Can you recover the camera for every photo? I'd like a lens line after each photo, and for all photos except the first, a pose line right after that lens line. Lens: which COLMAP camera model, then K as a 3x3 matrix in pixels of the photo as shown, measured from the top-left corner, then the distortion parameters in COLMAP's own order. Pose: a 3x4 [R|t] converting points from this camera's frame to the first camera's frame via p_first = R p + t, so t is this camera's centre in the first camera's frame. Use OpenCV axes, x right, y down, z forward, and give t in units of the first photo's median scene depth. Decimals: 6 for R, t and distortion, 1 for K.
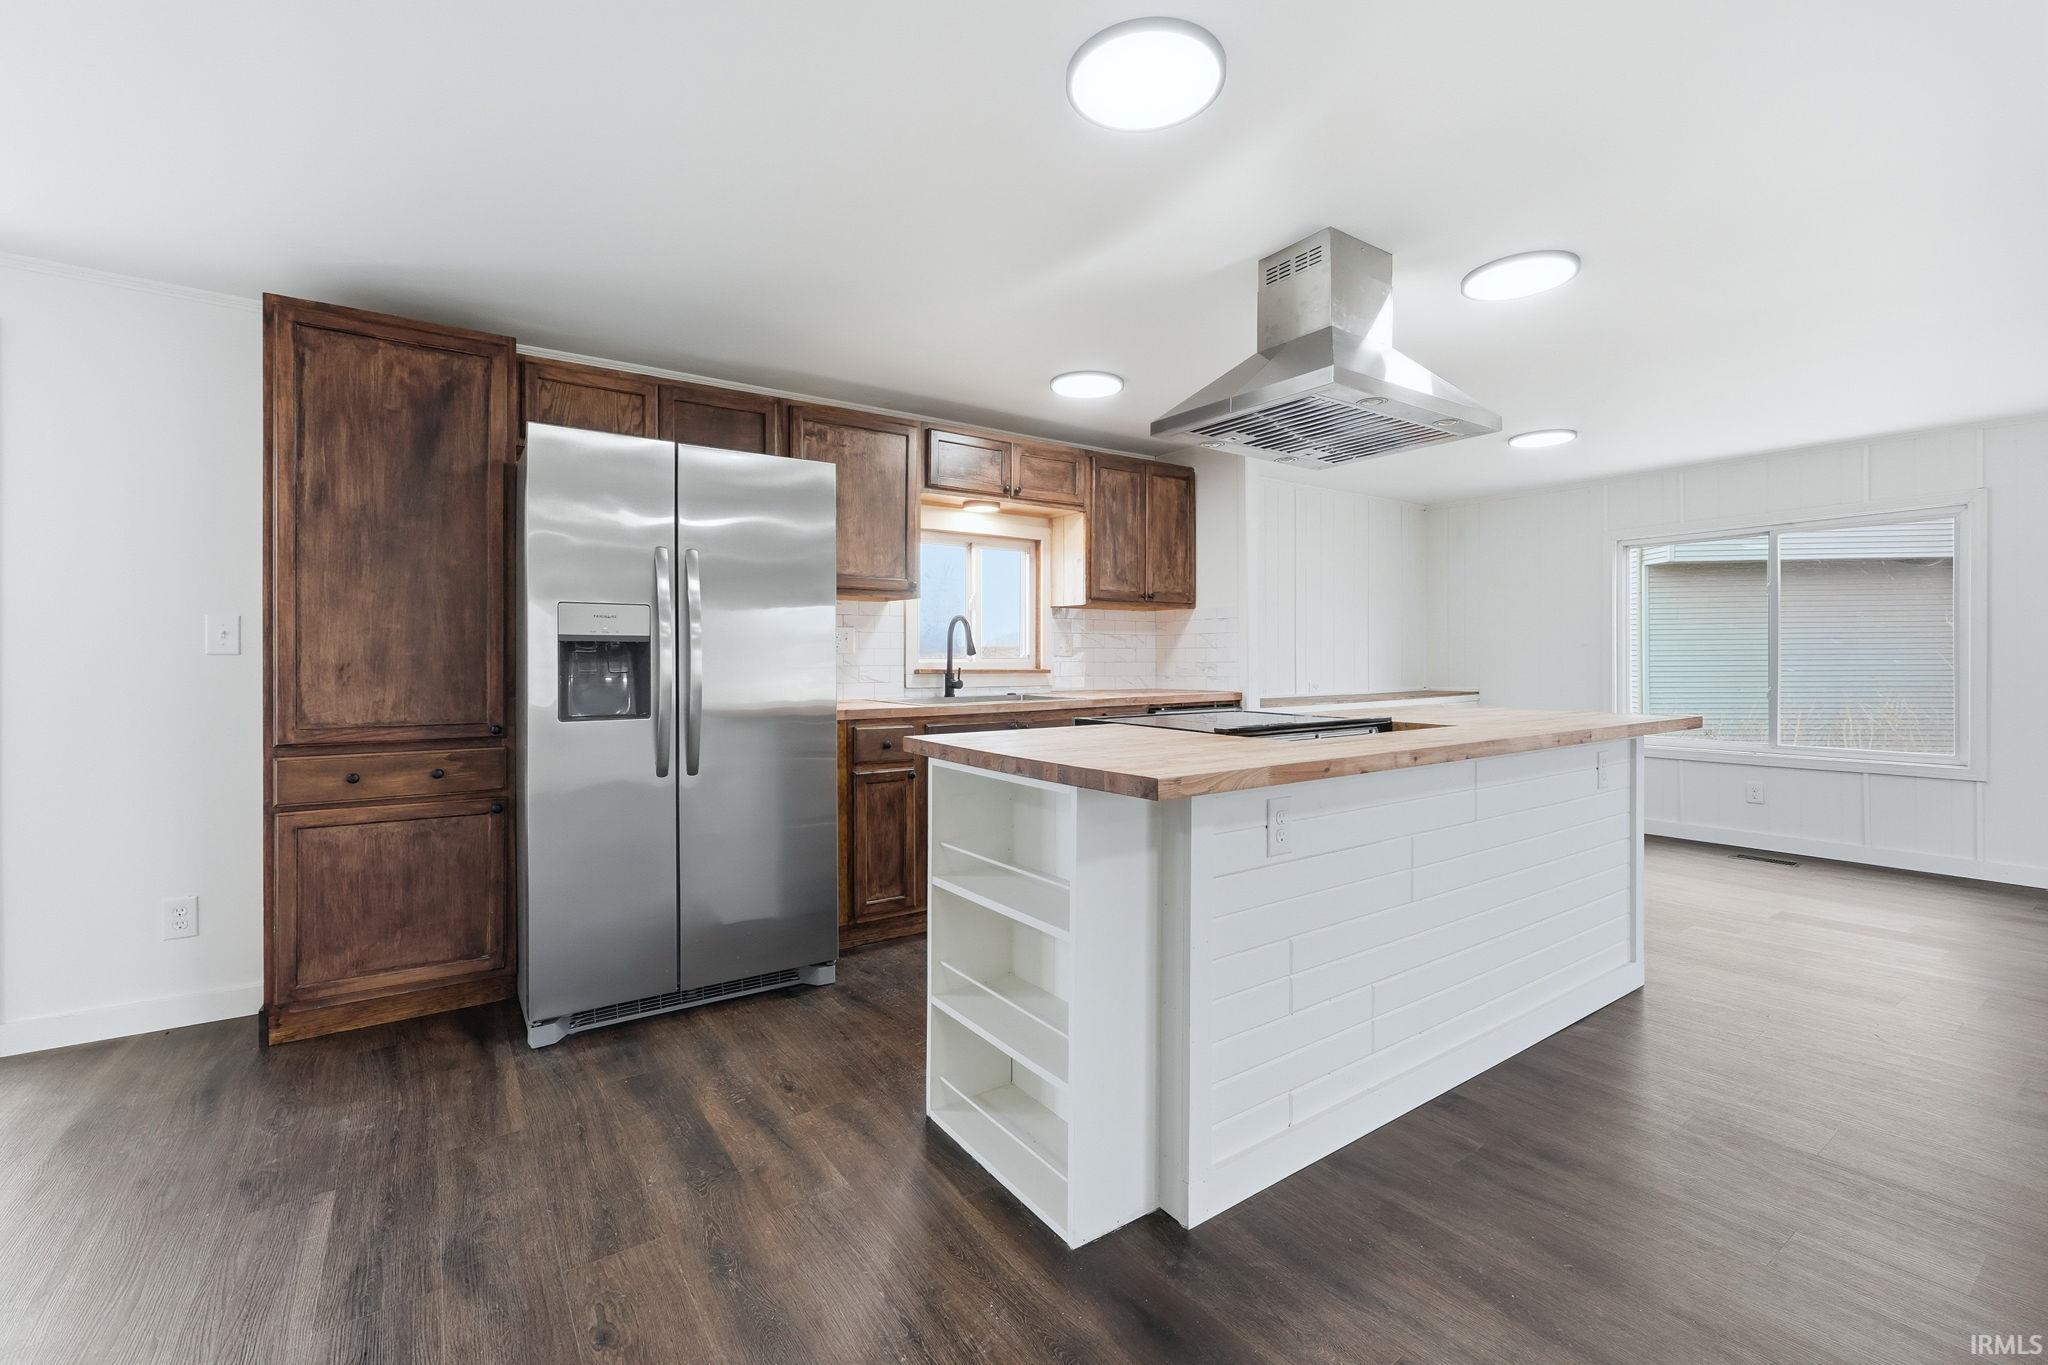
lens RADIAL K [[863.1, 0, 1020.9], [0, 863.1, 655.7], [0, 0, 1]] dist [-0.004037, 0.000844]
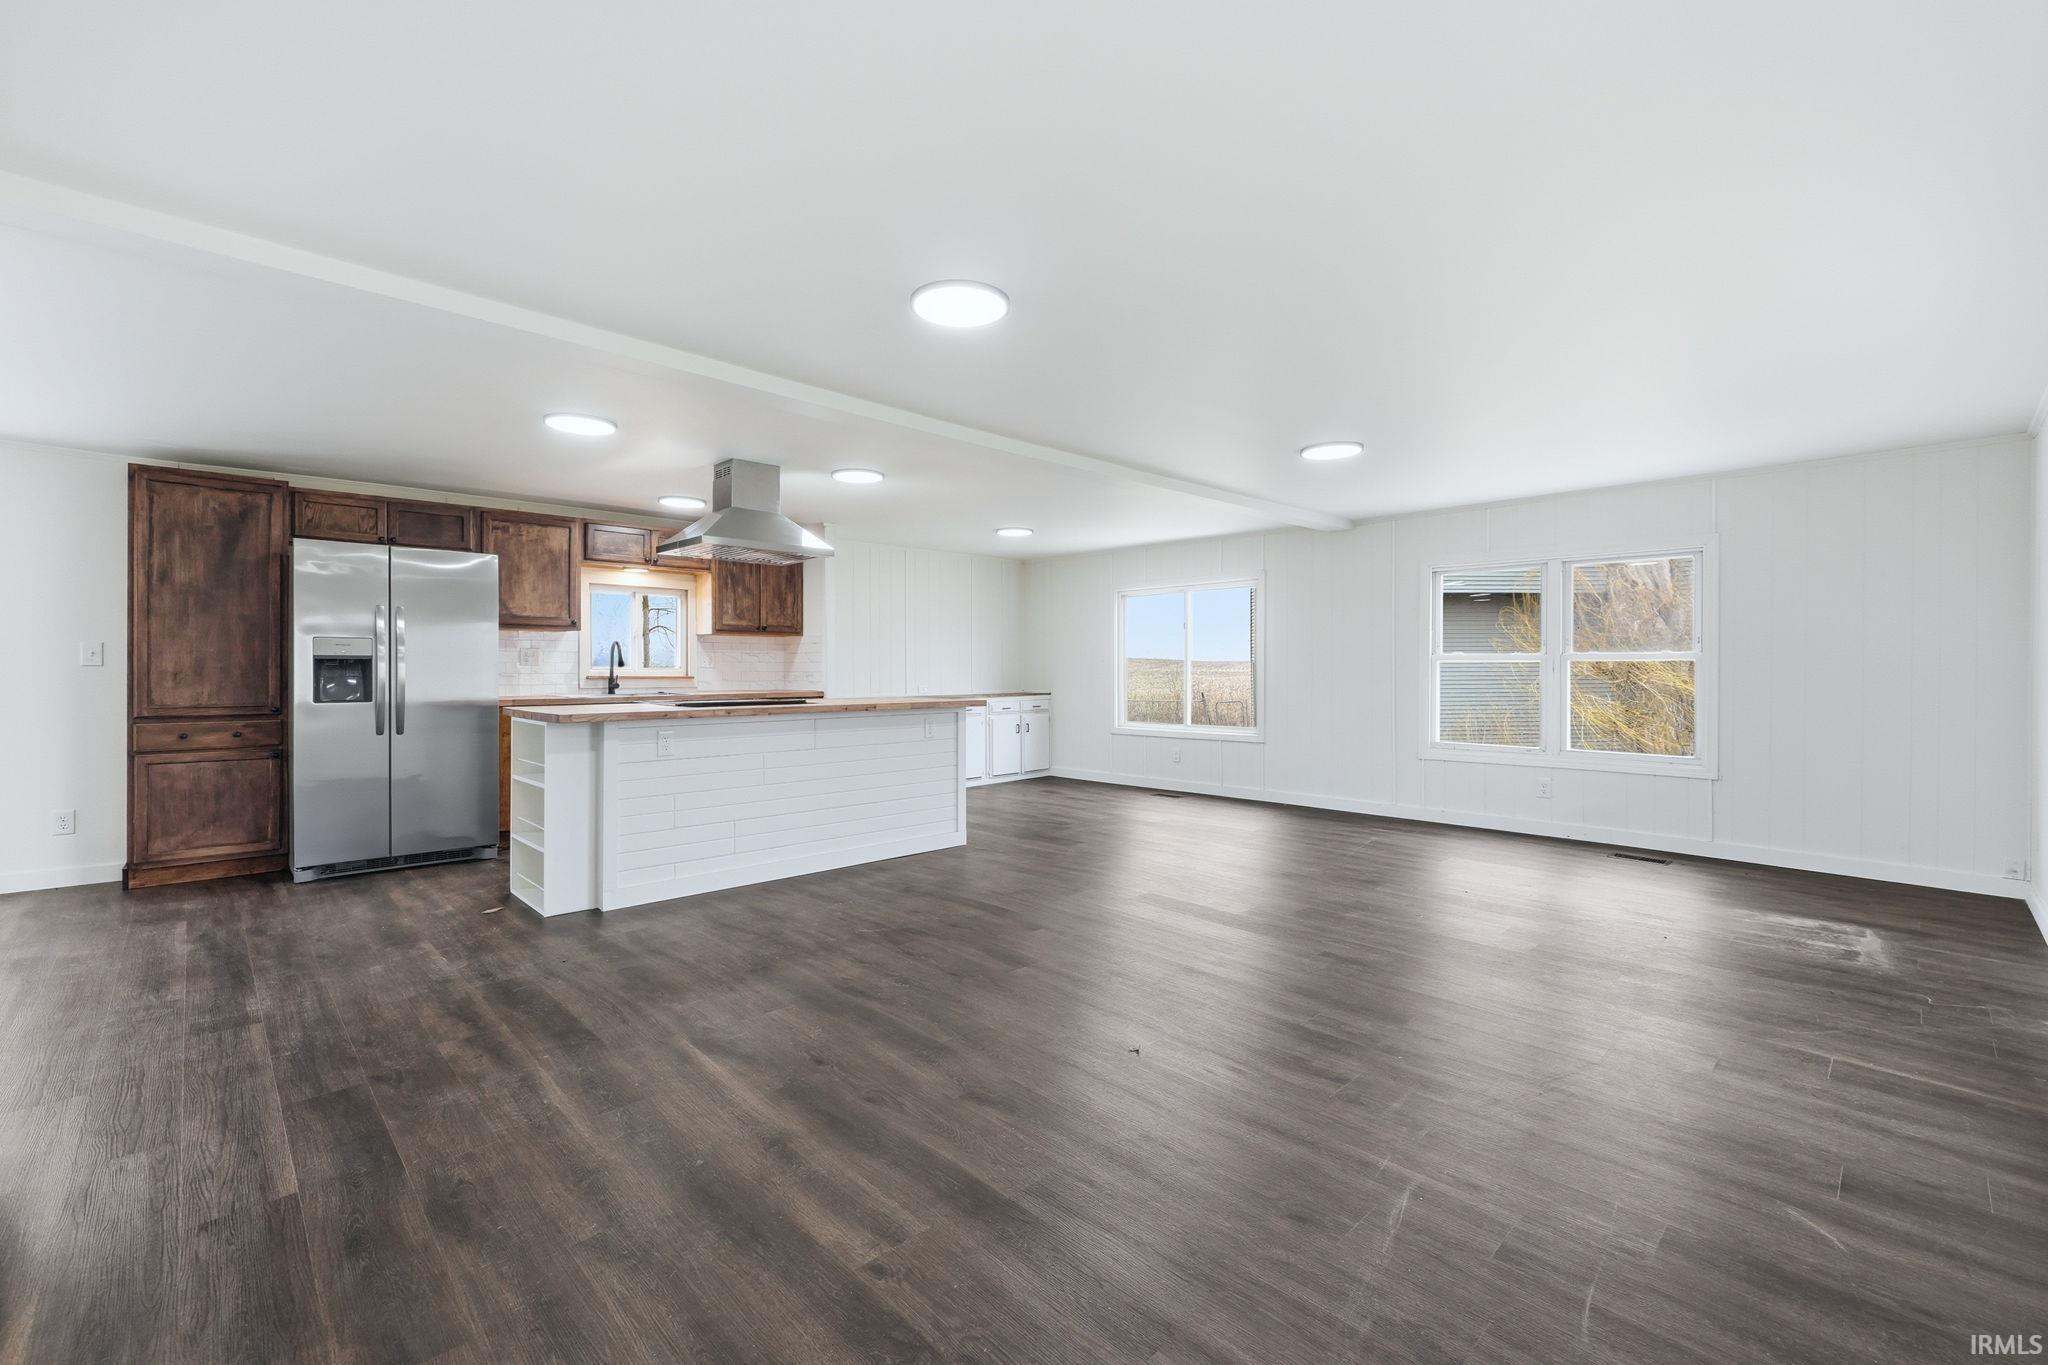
lens RADIAL K [[863.1, 0, 1018.9], [0, 863.1, 666.9], [0, 0, 1]] dist [-0.004037, 0.000844]
pose [[0.987534, 0.000142, 0.157408, 0.610865], [0.000275, 0.999997, -0.002627, 0.005360], [-0.157408, 0.002637, 0.987530, -0.968737]]
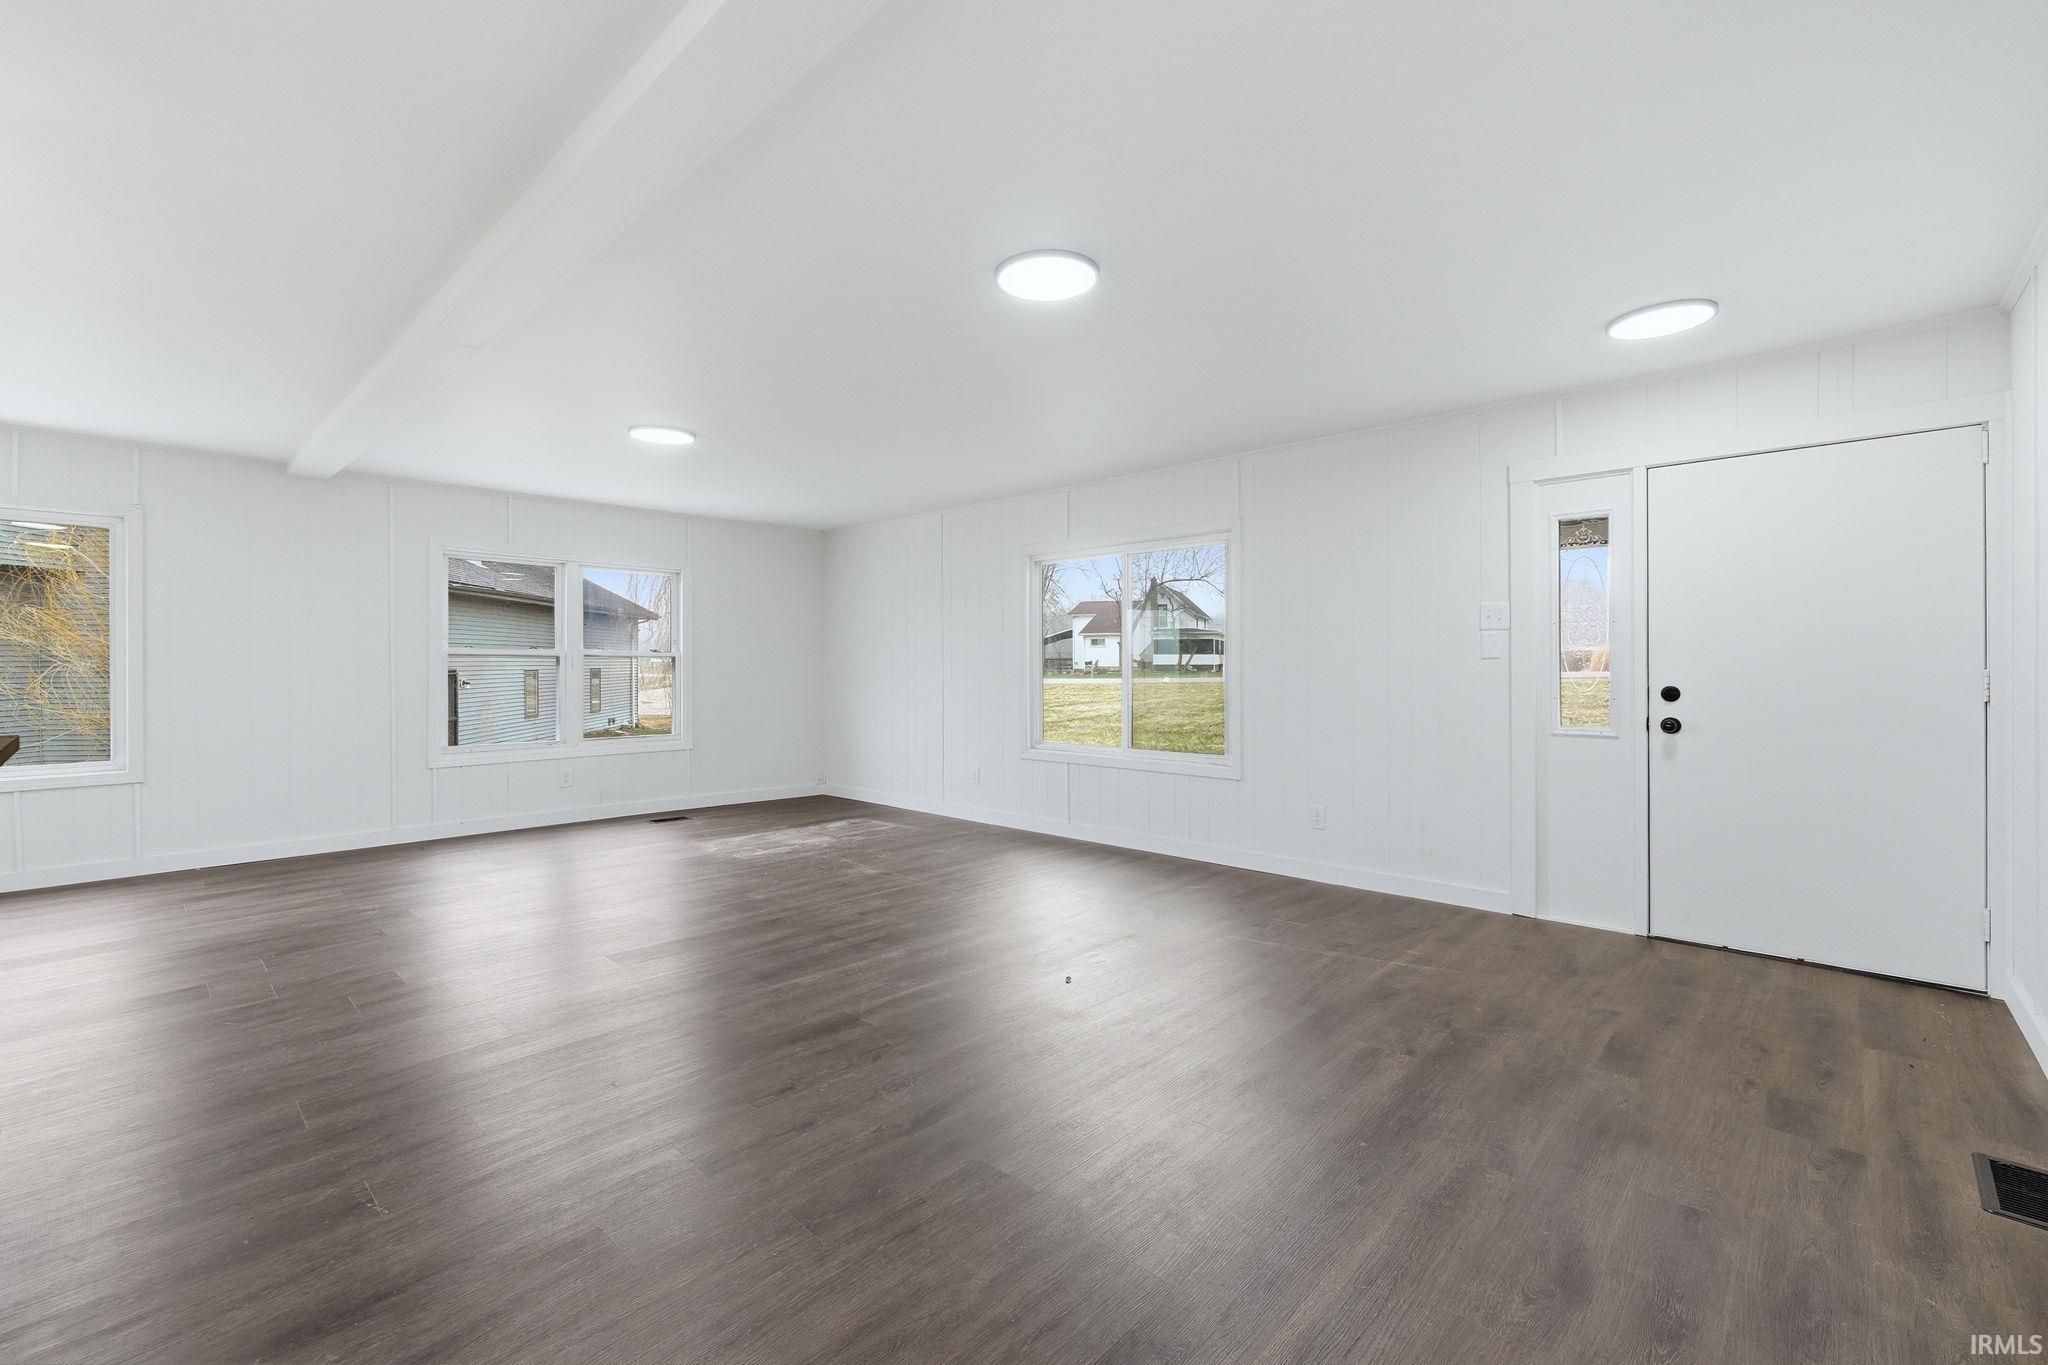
lens RADIAL K [[863.1, 0, 1016.8], [0, 863.1, 672.2], [0, 0, 1]] dist [-0.004037, 0.000844]
pose [[-0.201326, -0.009335, 0.979480, -0.214329], [0.001719, 0.999950, 0.009883, 0.004310], [-0.979523, 0.003673, -0.201300, 0.244576]]
